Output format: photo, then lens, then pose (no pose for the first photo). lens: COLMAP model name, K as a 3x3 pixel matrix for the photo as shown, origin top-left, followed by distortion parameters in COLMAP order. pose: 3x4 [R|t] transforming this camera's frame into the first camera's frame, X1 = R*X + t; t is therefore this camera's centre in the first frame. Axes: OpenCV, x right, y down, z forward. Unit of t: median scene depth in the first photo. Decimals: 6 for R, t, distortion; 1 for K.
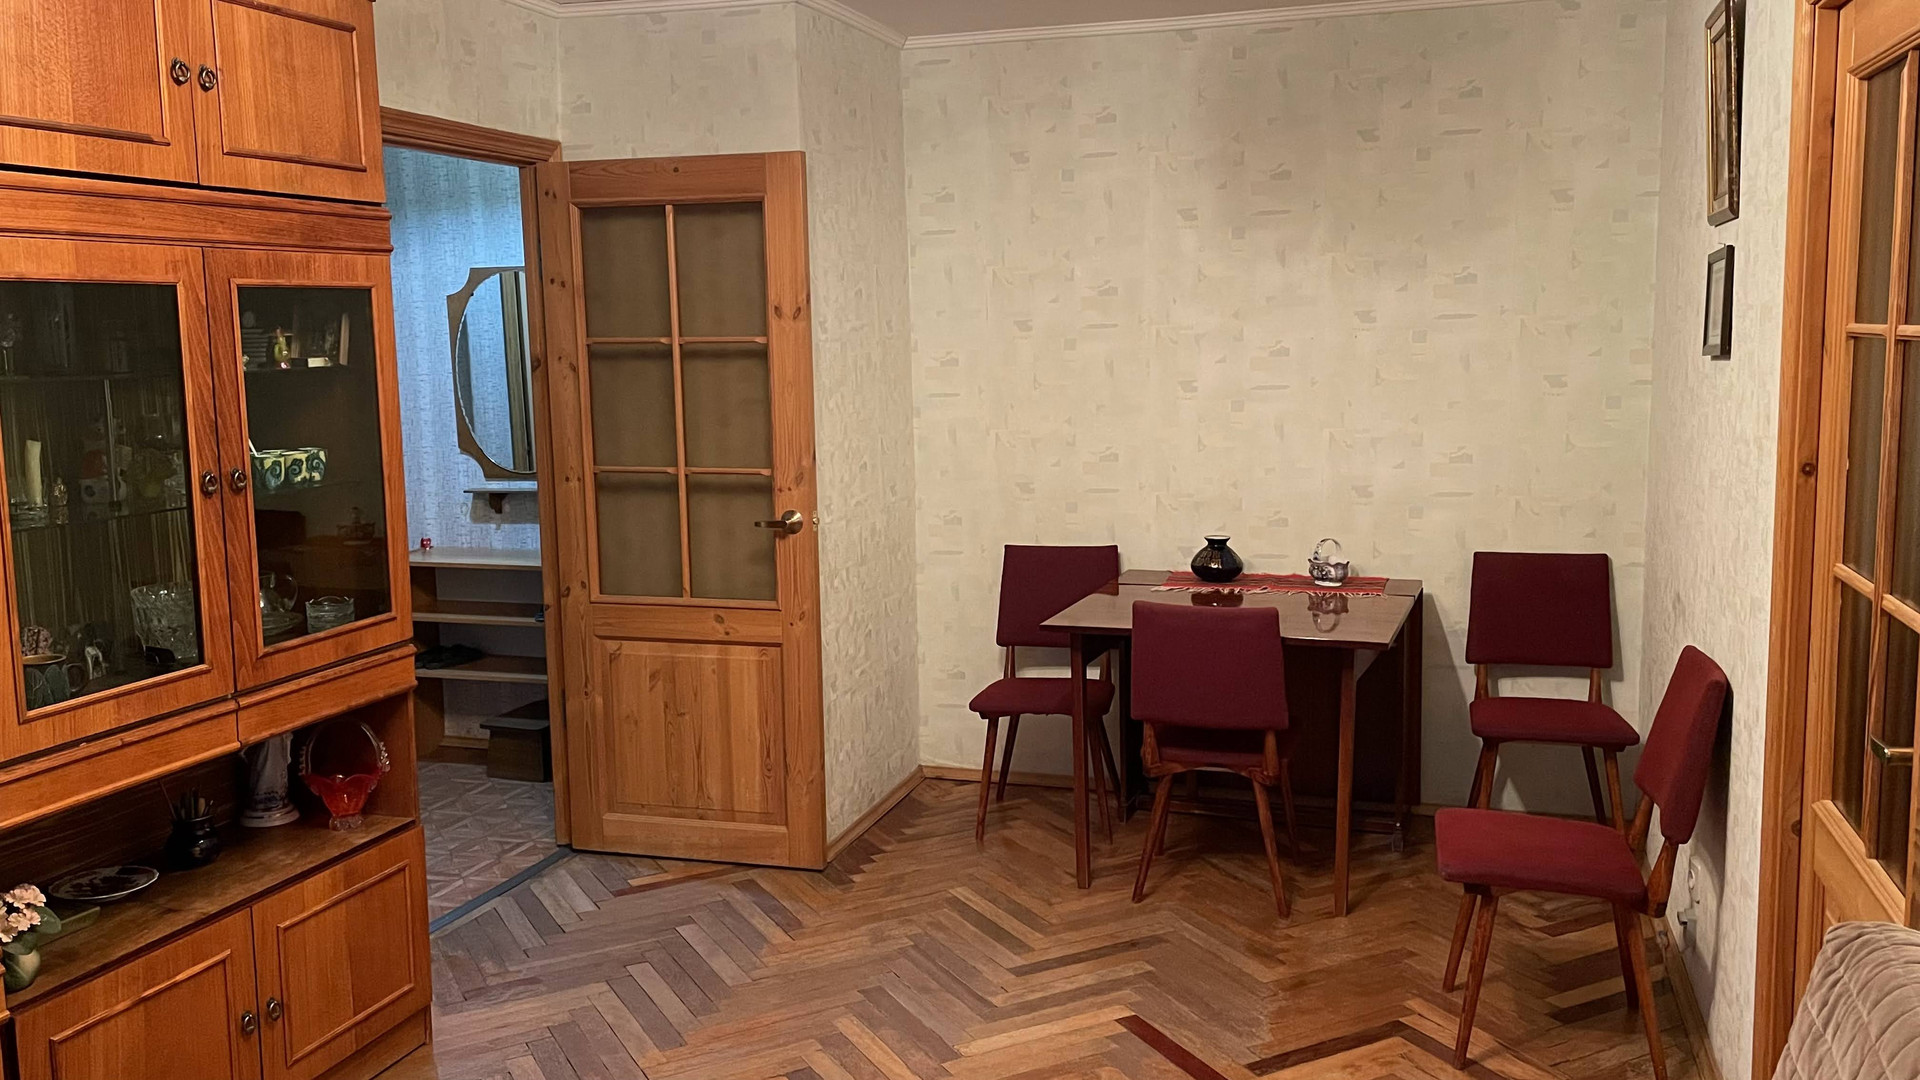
lens RADIAL K [[1574.0, 0, 967.0], [0, 1574.0, 535.6], [0, 0, 1]] dist [0.132694, -0.186731]
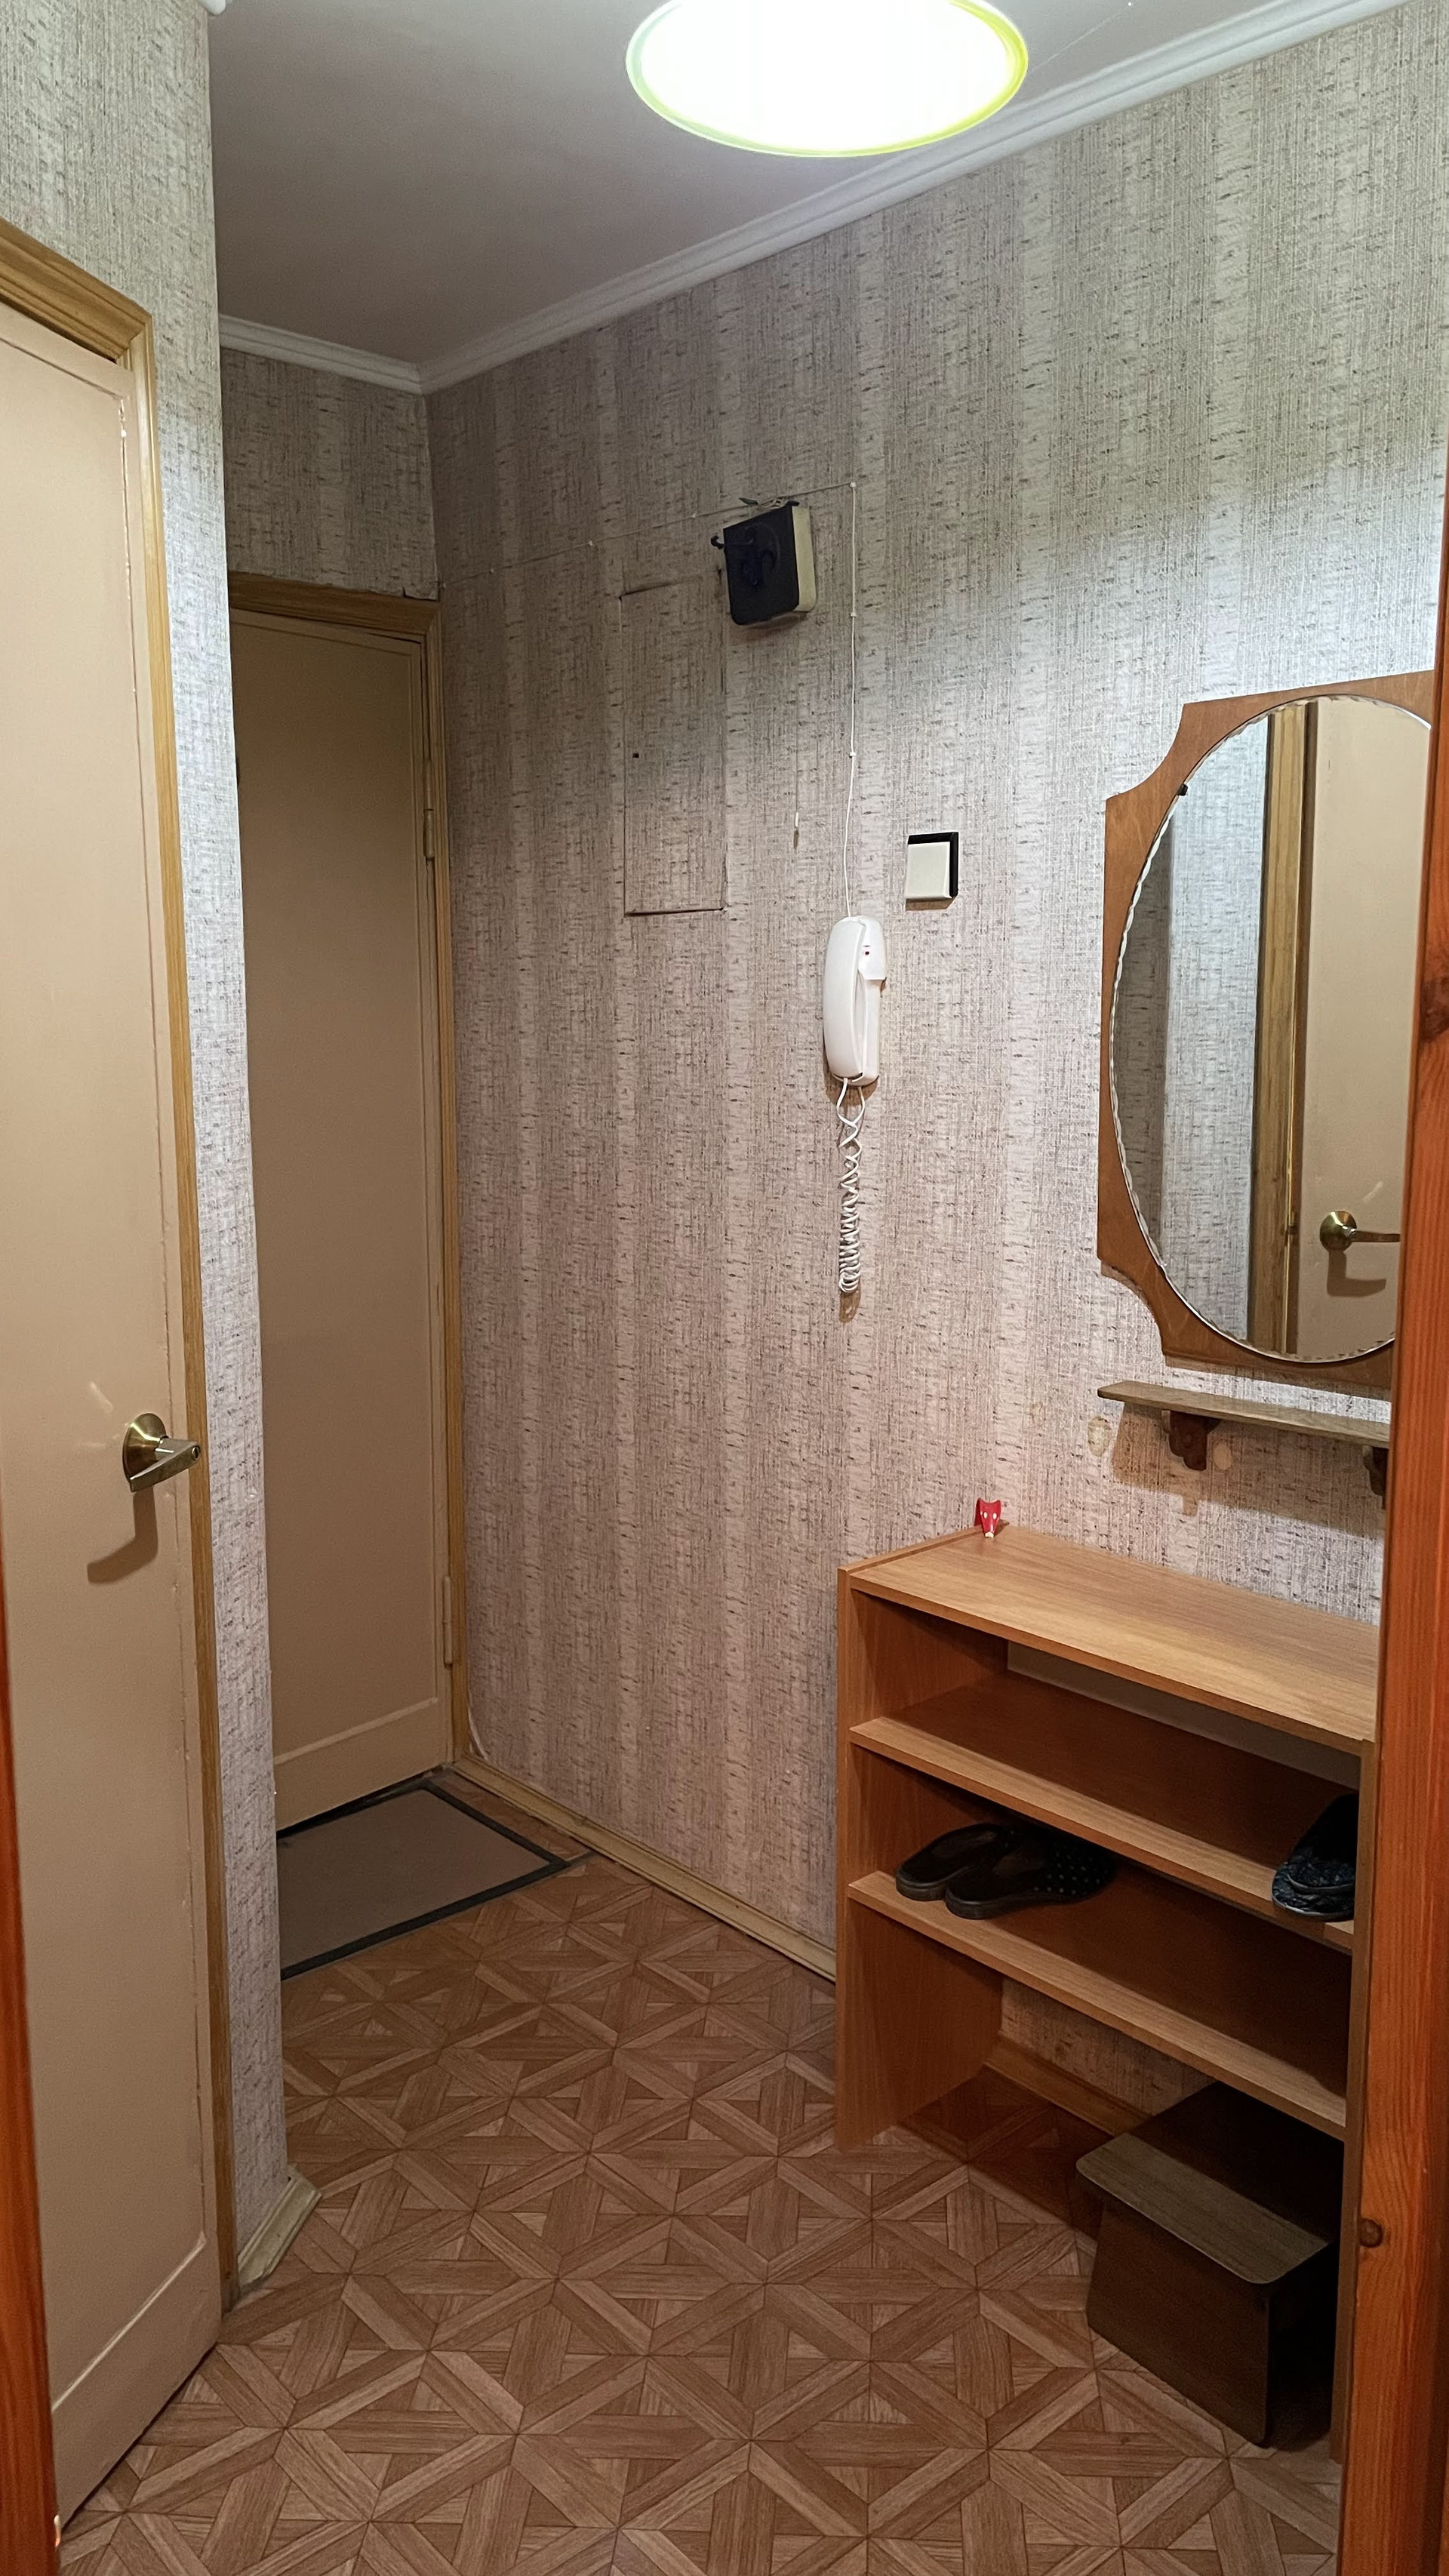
lens RADIAL K [[1977.0, 0, 715.4], [0, 1977.0, 1279.3], [0, 0, 1]] dist [0.103588, -0.140598]
pose [[0.857933, 0.092222, -0.505417, -0.175877], [-0.083578, 0.995706, 0.039811, -0.060589], [0.506918, 0.008086, 0.861956, 0.597145]]
